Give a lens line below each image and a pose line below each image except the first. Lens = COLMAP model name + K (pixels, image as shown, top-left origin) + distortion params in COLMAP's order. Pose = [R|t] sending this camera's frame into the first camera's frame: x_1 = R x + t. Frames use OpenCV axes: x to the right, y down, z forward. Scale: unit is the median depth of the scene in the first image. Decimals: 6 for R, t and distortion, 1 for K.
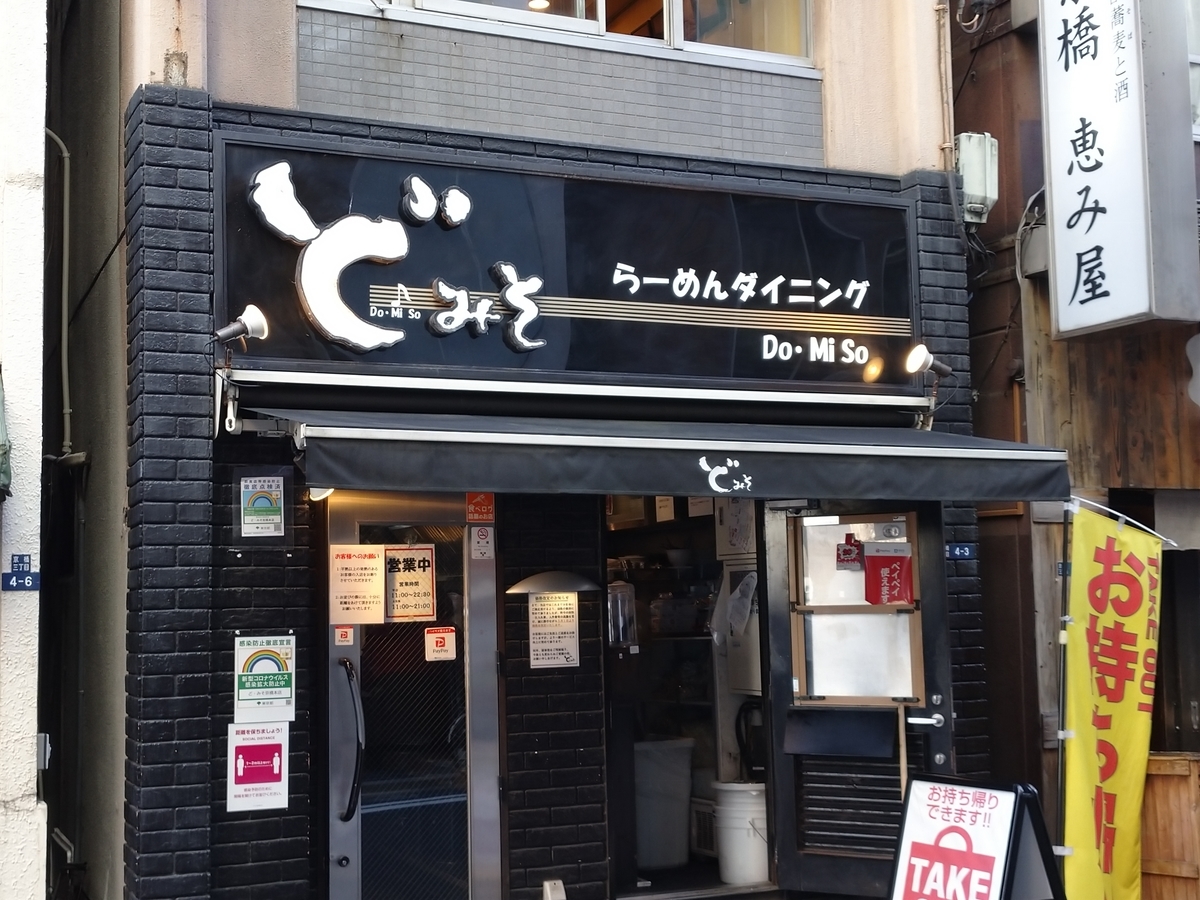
lens RADIAL K [[1513.2, 0, 597.7], [0, 1513.2, 482.8], [0, 0, 1]] dist [0.128364, -0.342547]
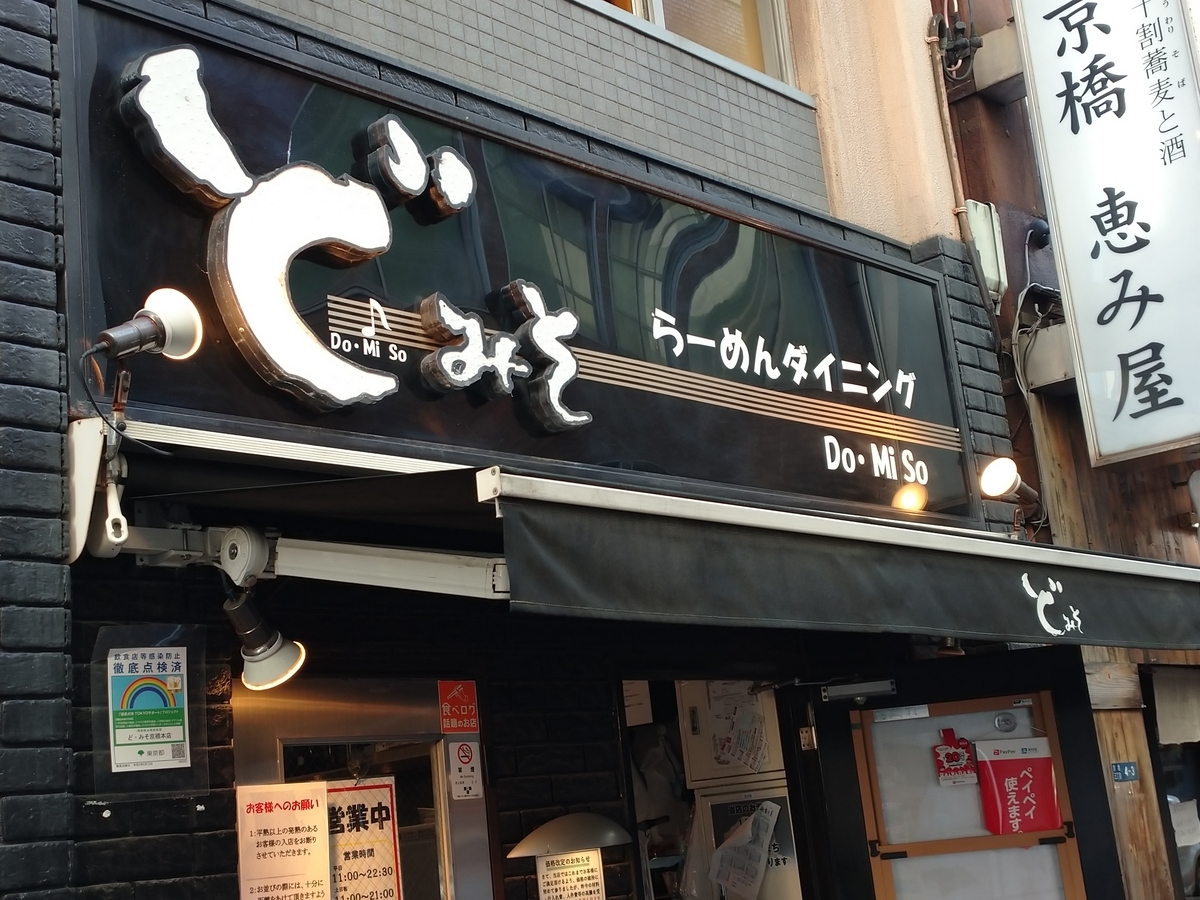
lens RADIAL K [[1513.2, 0, 597.7], [0, 1513.2, 482.8], [0, 0, 1]] dist [0.128364, -0.342547]
pose [[0.930676, 0.010487, 0.365693, -0.235586], [0.051676, 0.985799, -0.159782, 0.026560], [-0.362176, 0.167603, 0.916918, 0.431910]]
